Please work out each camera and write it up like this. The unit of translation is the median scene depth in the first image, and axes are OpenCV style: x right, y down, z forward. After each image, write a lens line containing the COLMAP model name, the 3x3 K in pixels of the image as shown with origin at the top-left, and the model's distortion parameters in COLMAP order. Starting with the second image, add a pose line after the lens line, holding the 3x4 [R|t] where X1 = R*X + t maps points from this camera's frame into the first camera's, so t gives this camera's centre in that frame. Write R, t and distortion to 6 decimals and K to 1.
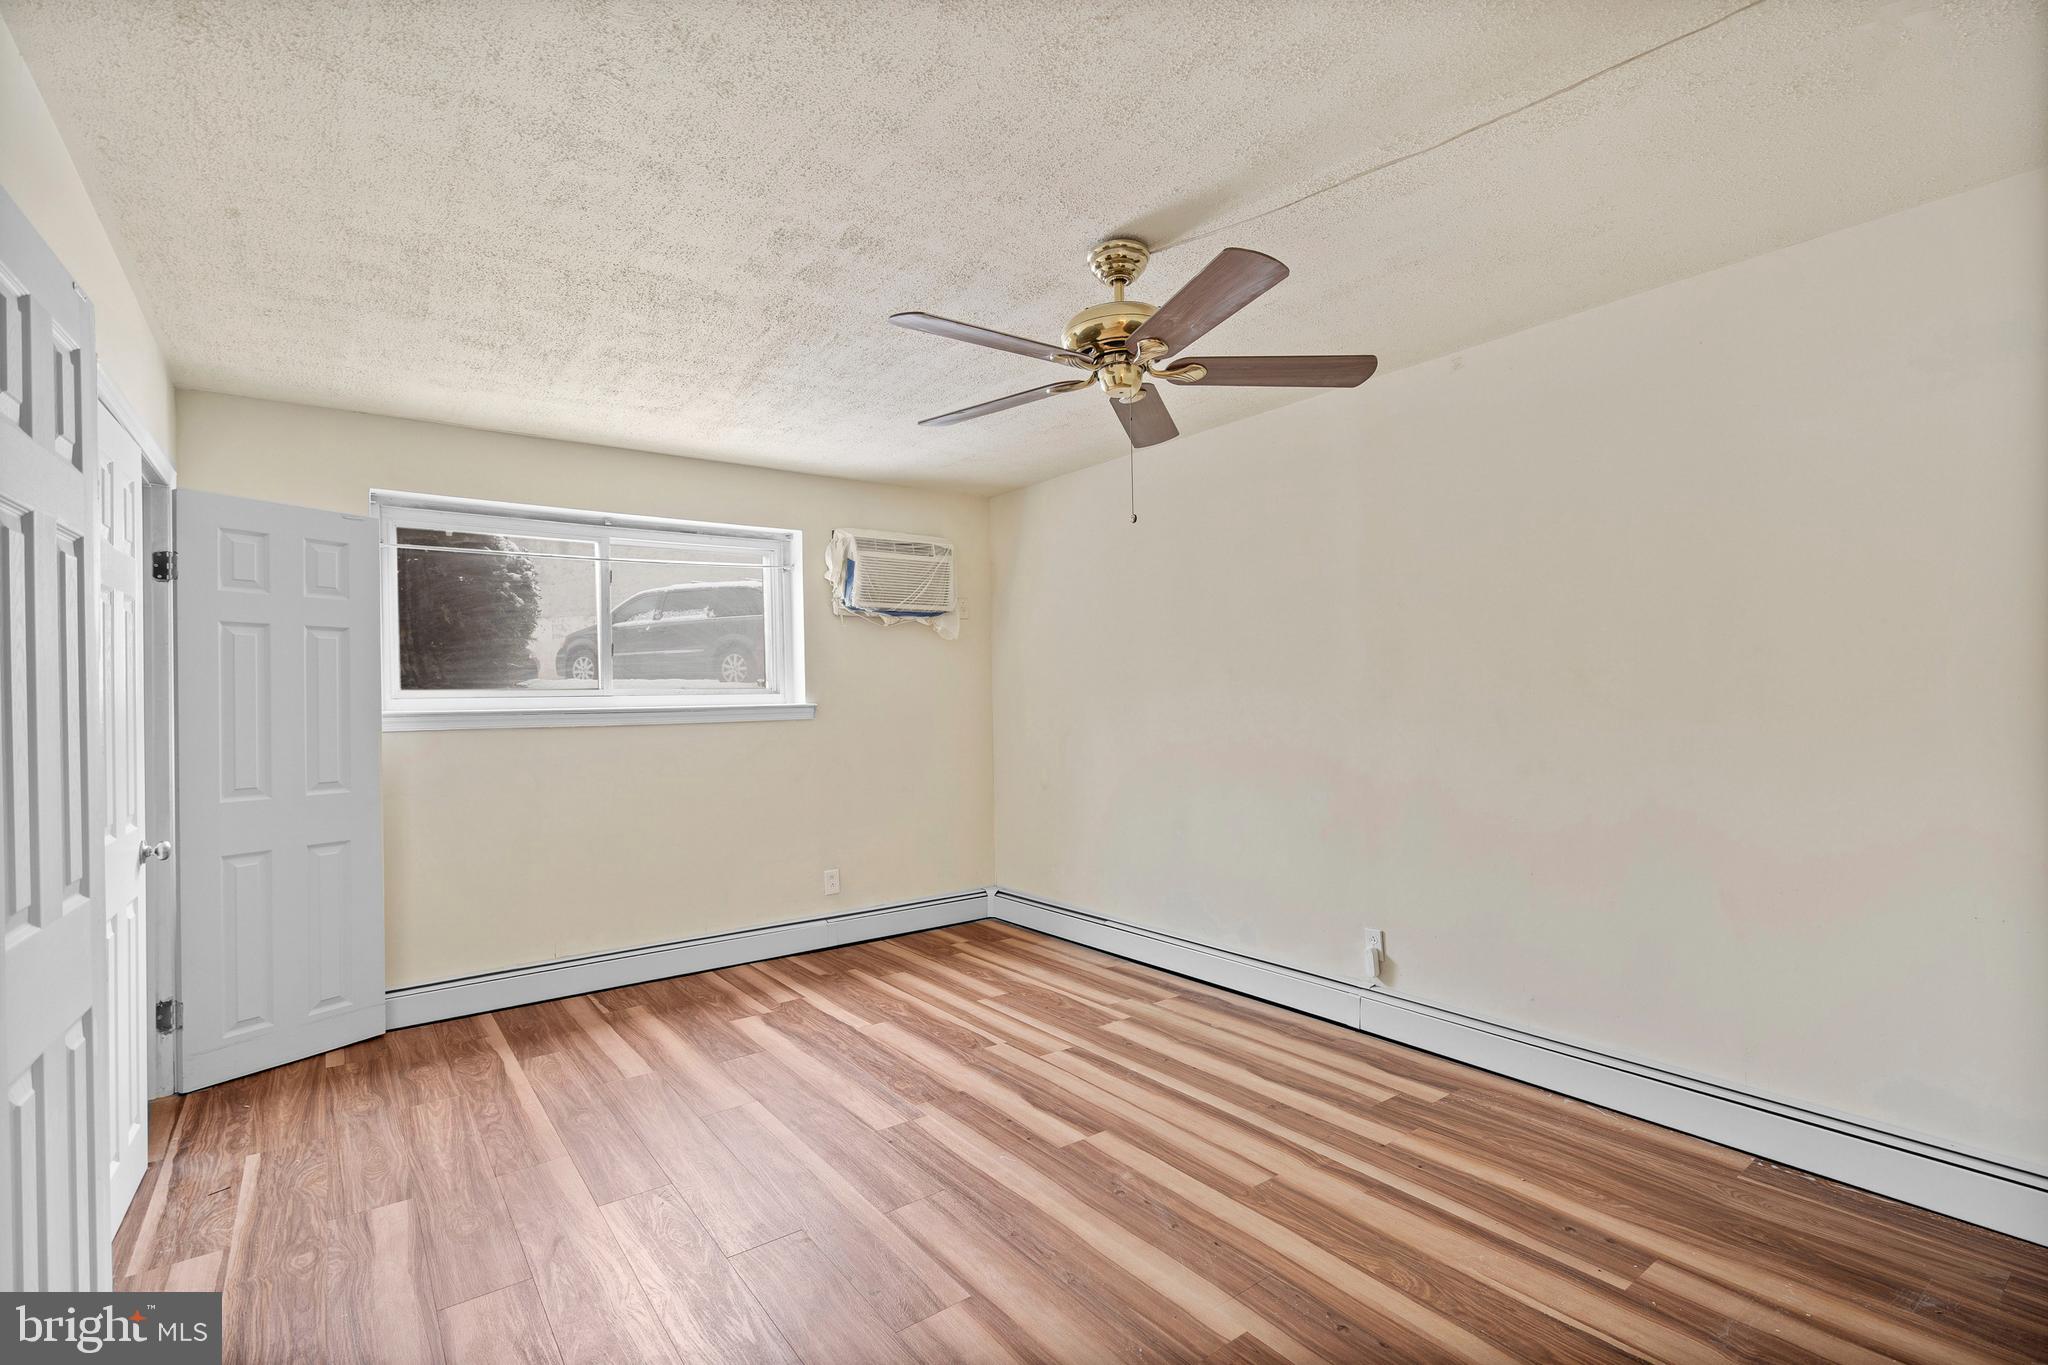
lens RADIAL K [[968.2, 0, 1019.9], [0, 968.2, 677.6], [0, 0, 1]] dist [-0.002619, -0.000207]
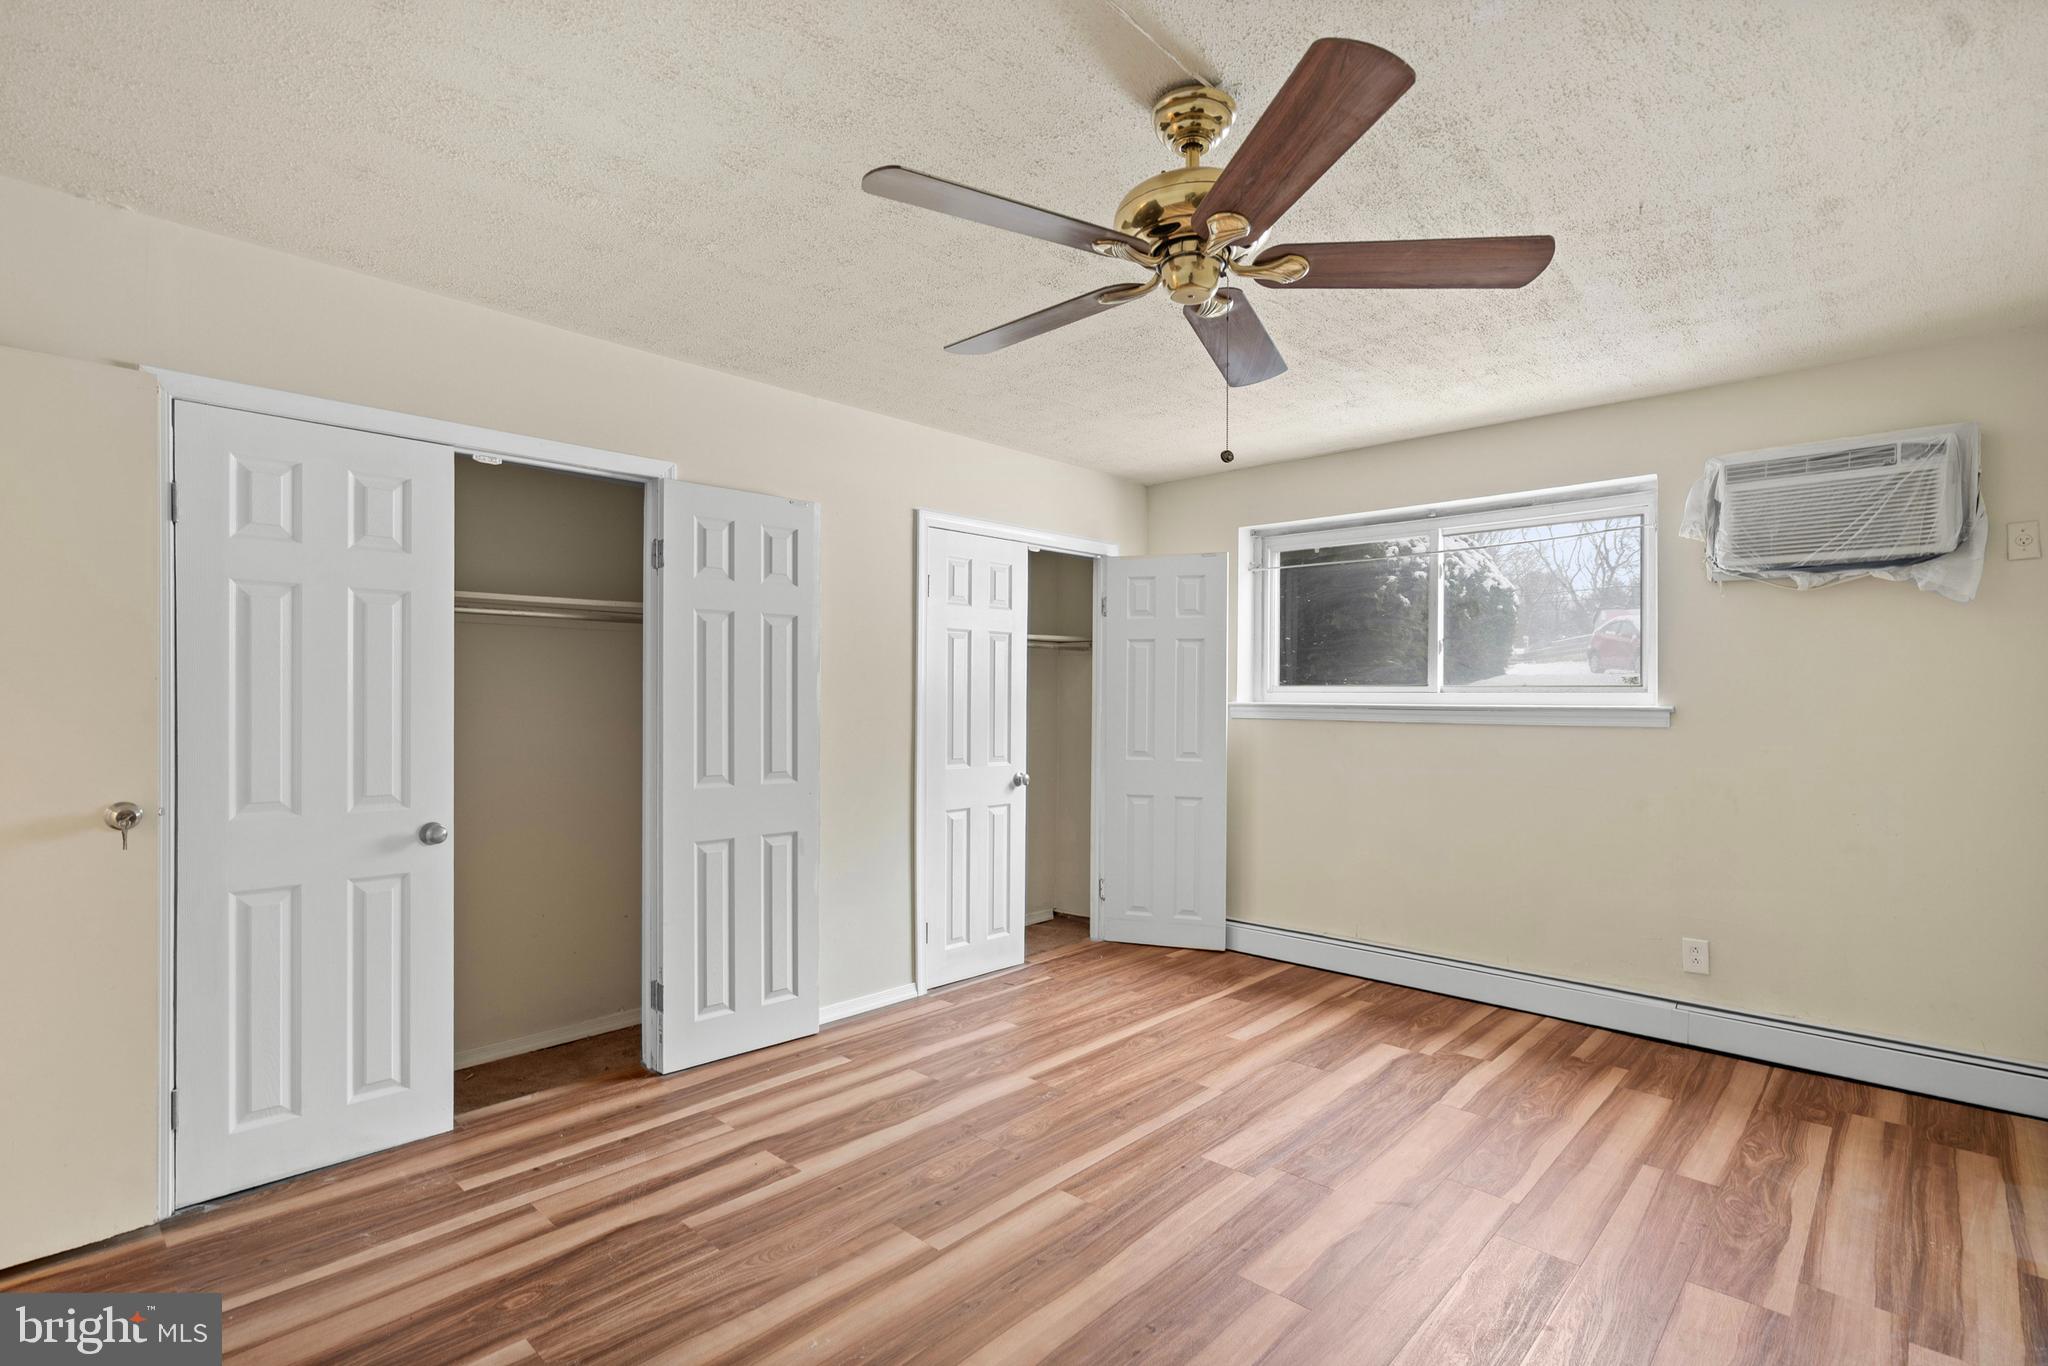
lens RADIAL K [[968.2, 0, 1004.7], [0, 968.2, 692.9], [0, 0, 1]] dist [-0.002619, -0.000207]
pose [[0.155393, 0.013103, -0.987766, 0.519495], [0.009111, 0.999850, 0.014696, 0.001168], [0.987811, -0.011283, 0.155251, 0.465500]]
